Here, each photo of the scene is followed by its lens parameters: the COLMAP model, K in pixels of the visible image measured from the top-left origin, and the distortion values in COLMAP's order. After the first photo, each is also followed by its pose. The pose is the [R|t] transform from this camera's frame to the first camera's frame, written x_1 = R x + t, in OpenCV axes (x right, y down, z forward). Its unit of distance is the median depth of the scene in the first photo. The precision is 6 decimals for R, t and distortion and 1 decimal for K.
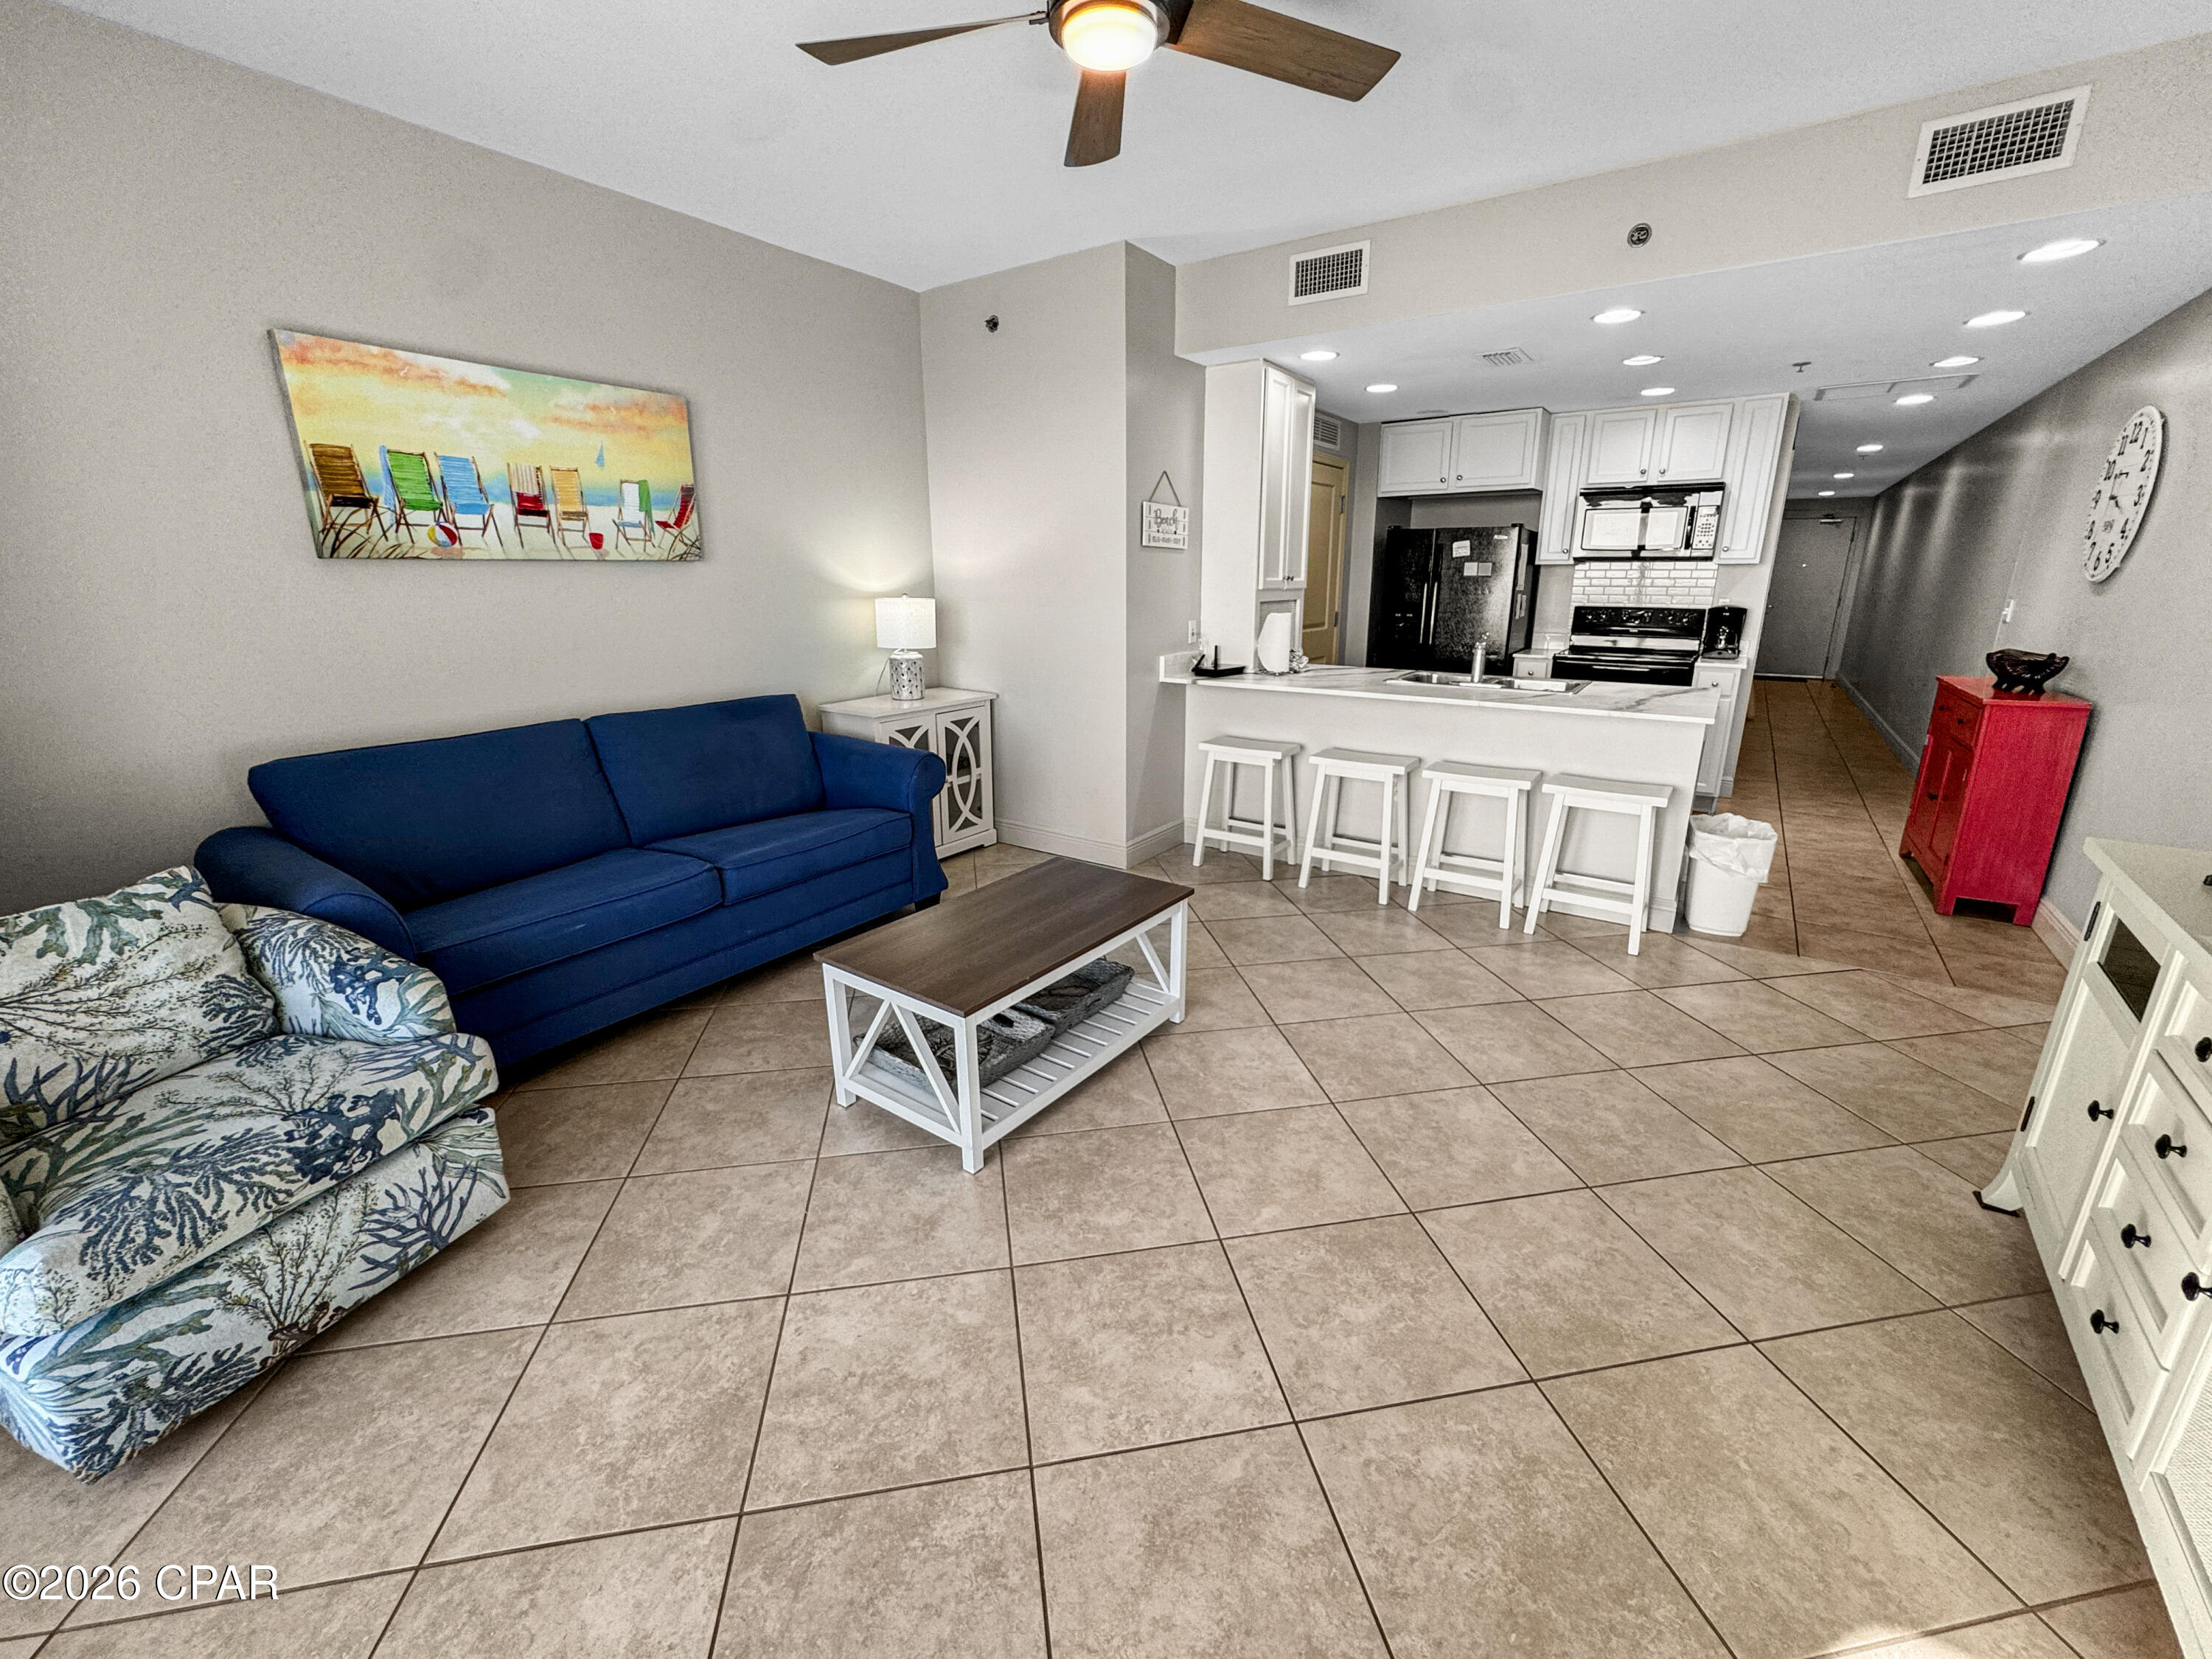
lens RADIAL K [[900.7, 0, 1109.9], [0, 900.7, 835.0], [0, 0, 1]] dist [-0.038644, 0.019122]
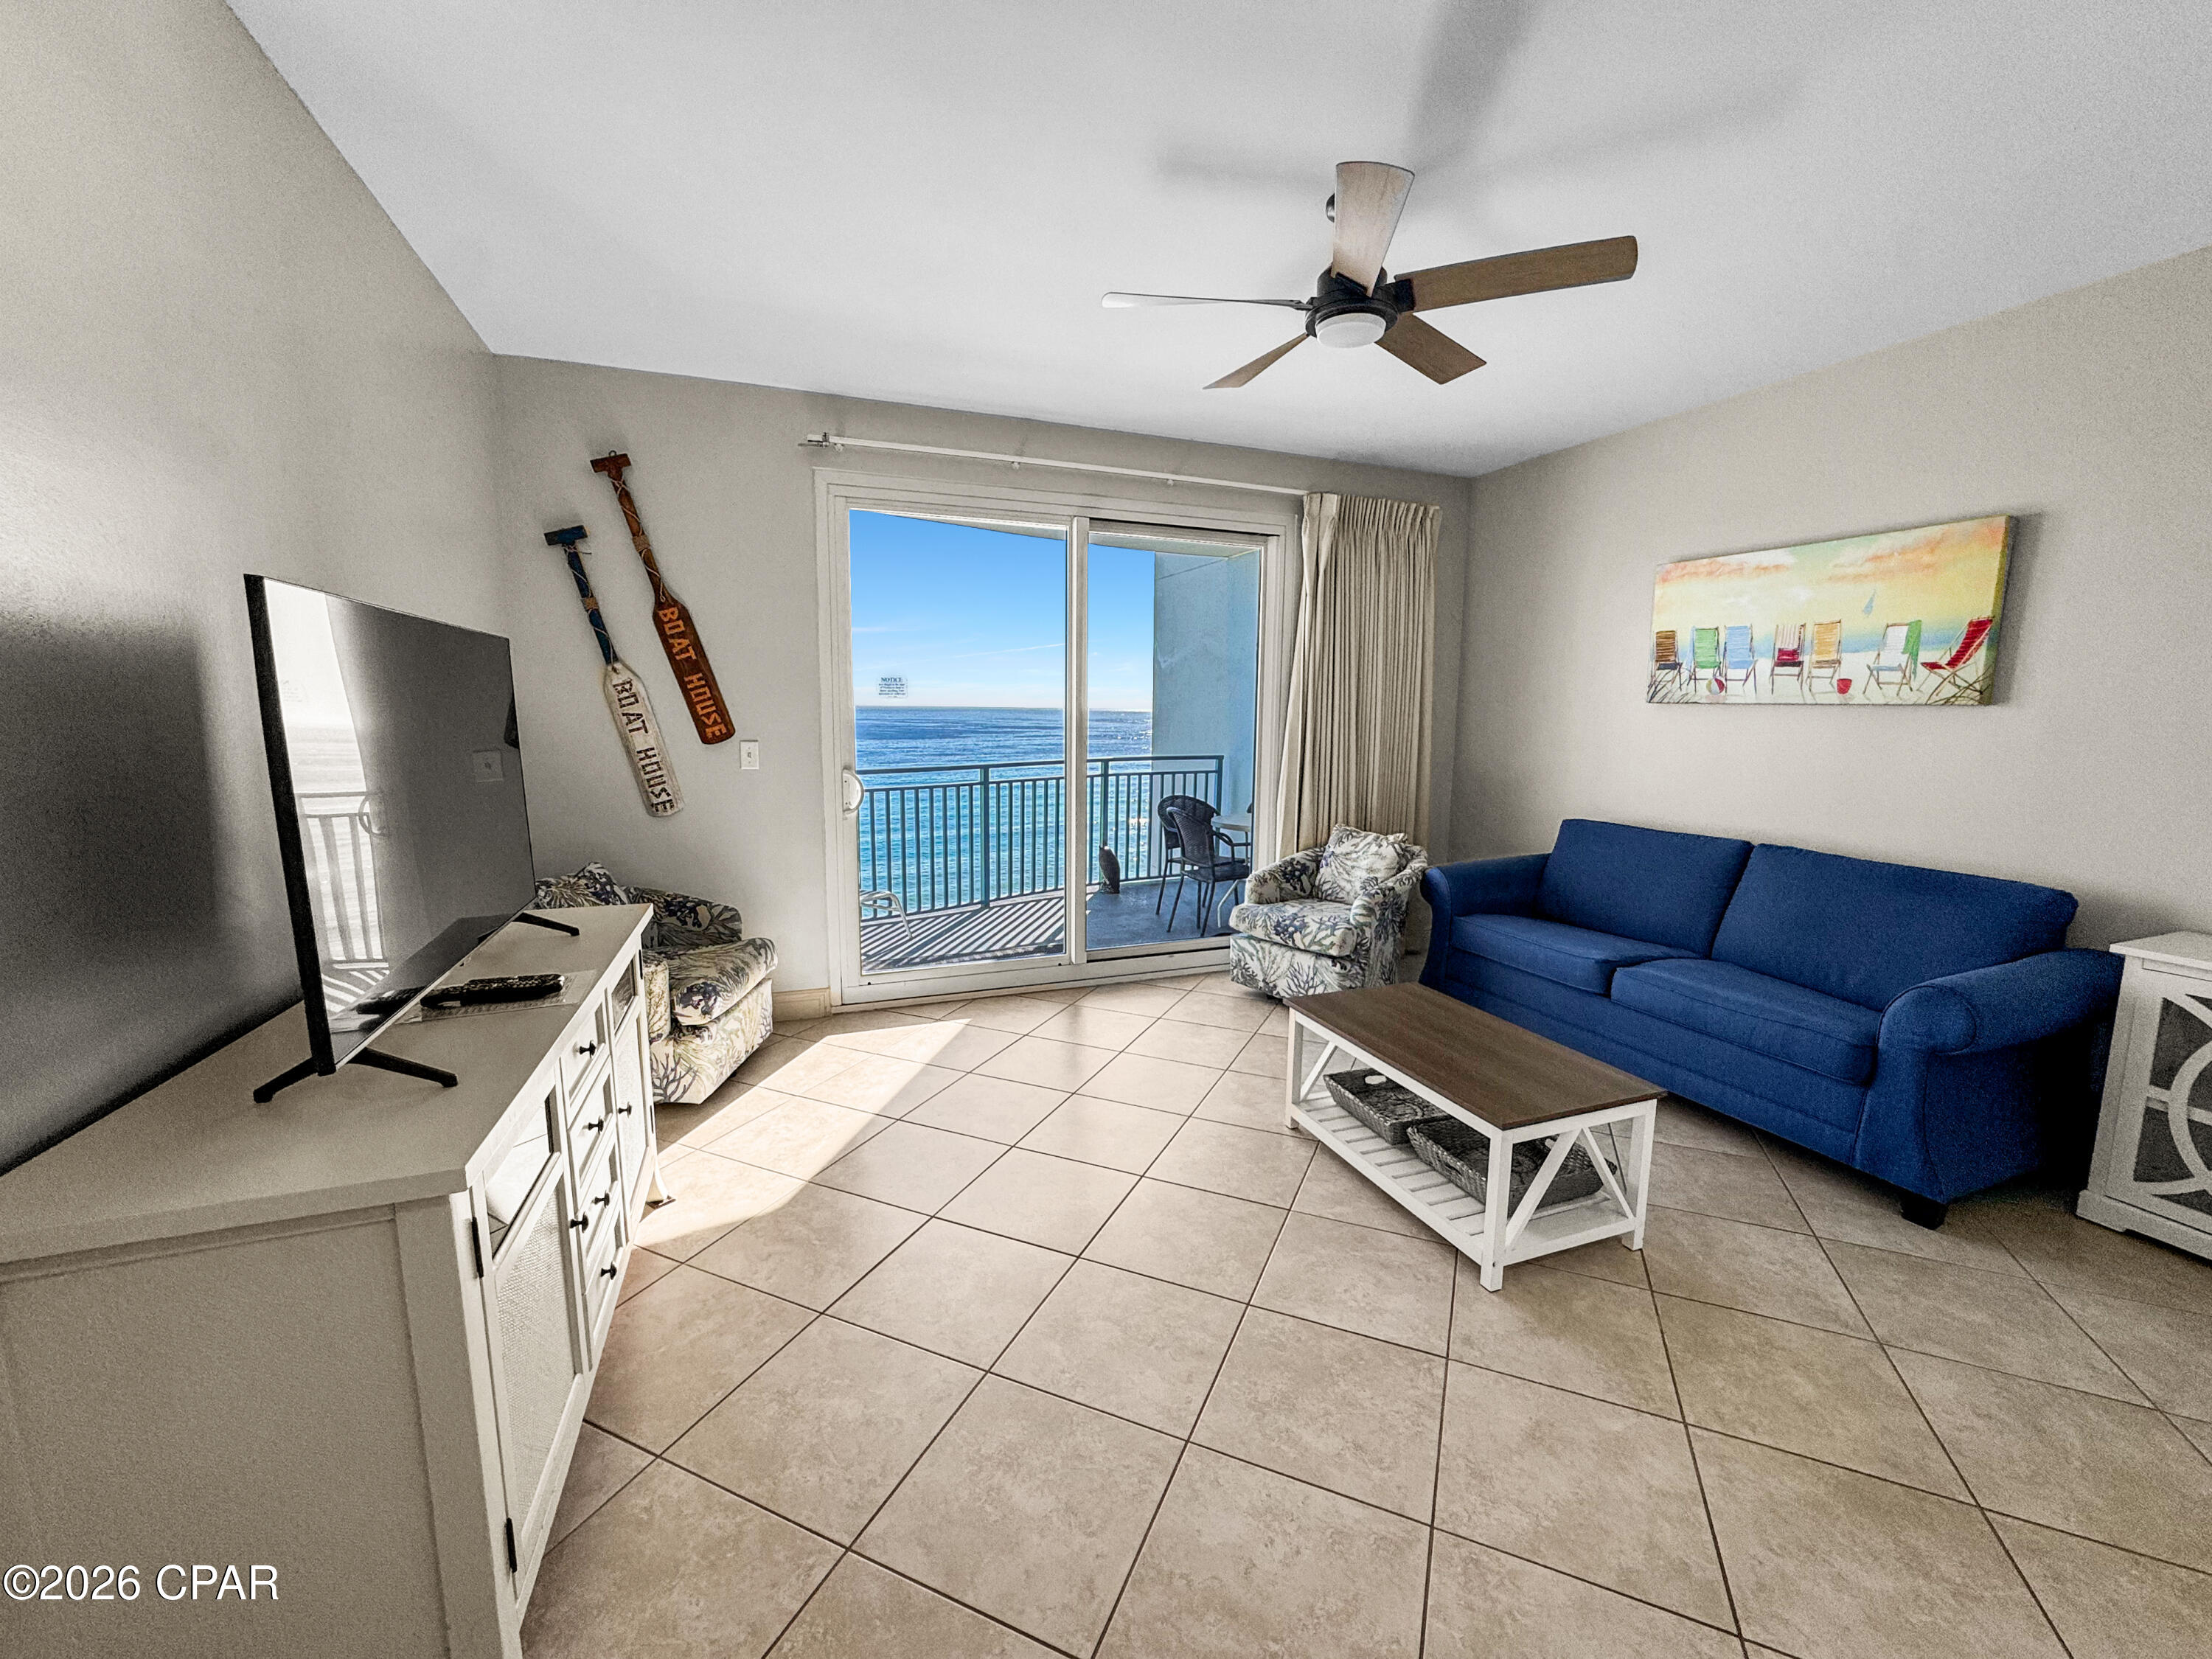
lens RADIAL K [[900.7, 0, 1109.9], [0, 900.7, 835.0], [0, 0, 1]] dist [-0.038644, 0.019122]
pose [[-0.555863, 0.121045, -0.822413, 0.735714], [-0.236808, 0.925290, 0.296244, -0.267192], [0.796830, 0.359425, -0.485670, 0.861252]]
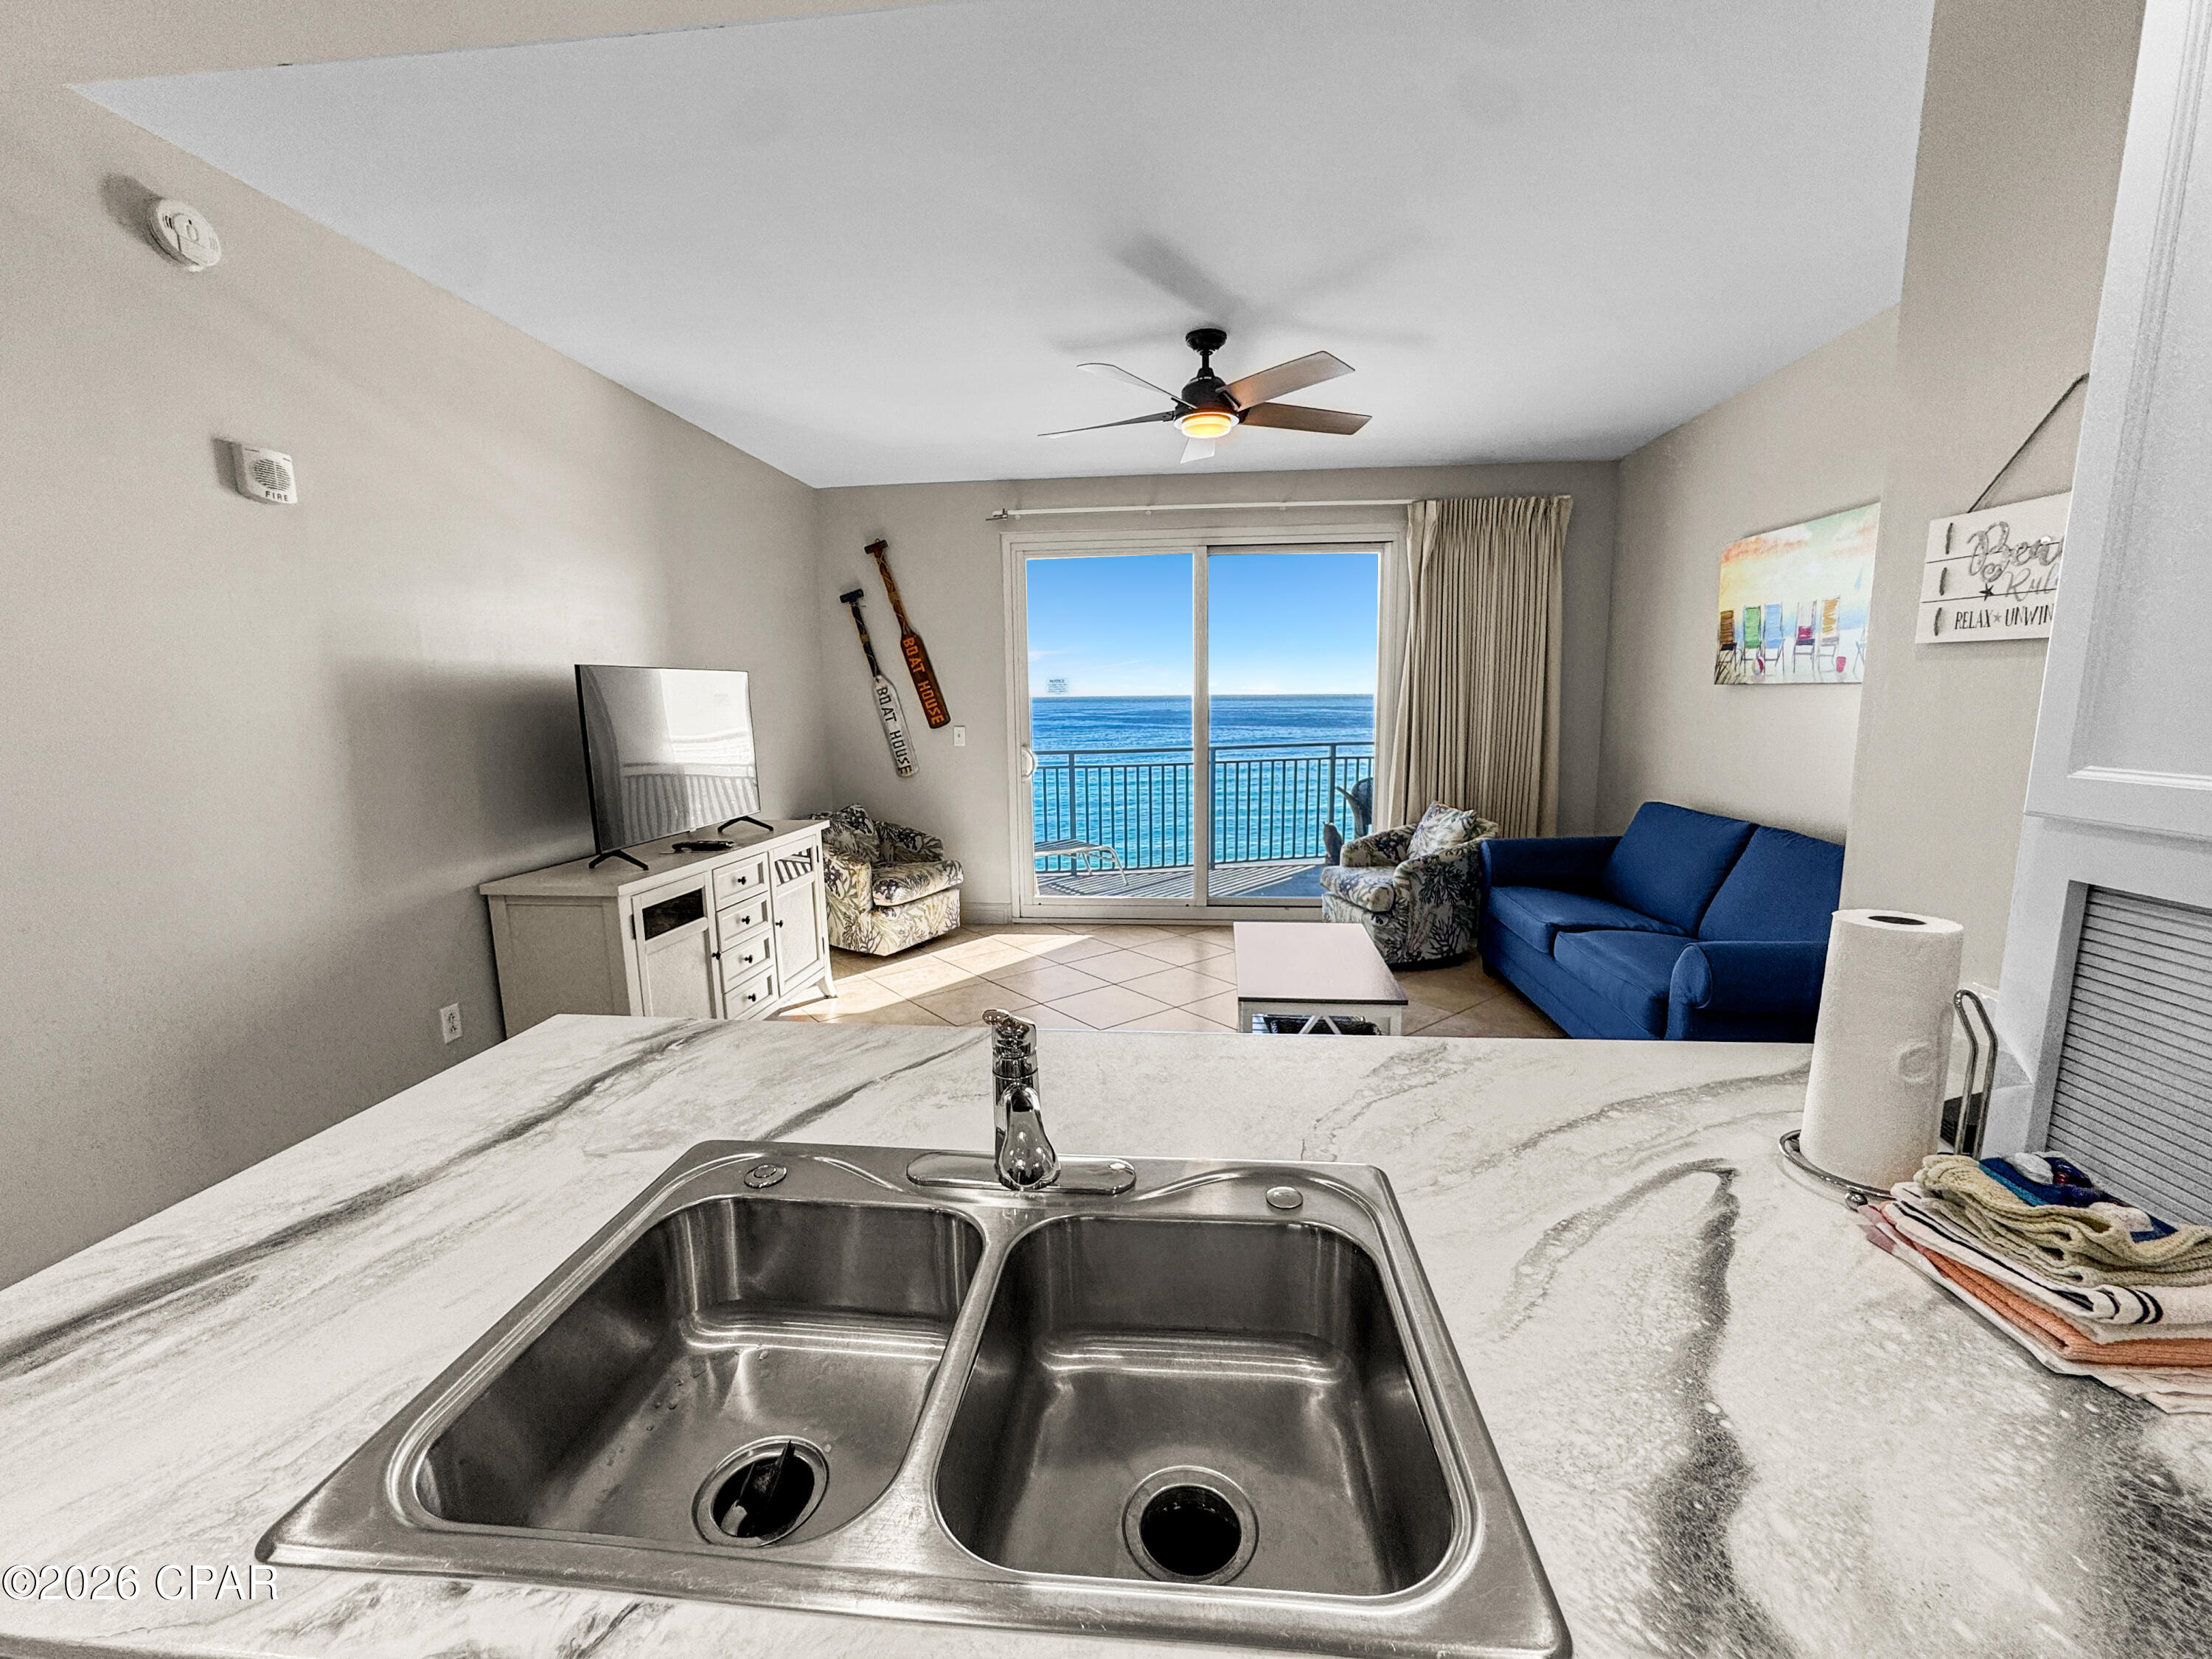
lens RADIAL K [[900.7, 0, 1109.9], [0, 900.7, 835.0], [0, 0, 1]] dist [-0.038644, 0.019122]
pose [[-0.872852, 0.093385, -0.478966, 0.608788], [-0.117676, 0.912272, 0.392317, -0.437541], [0.473583, 0.398798, -0.785289, 1.428888]]
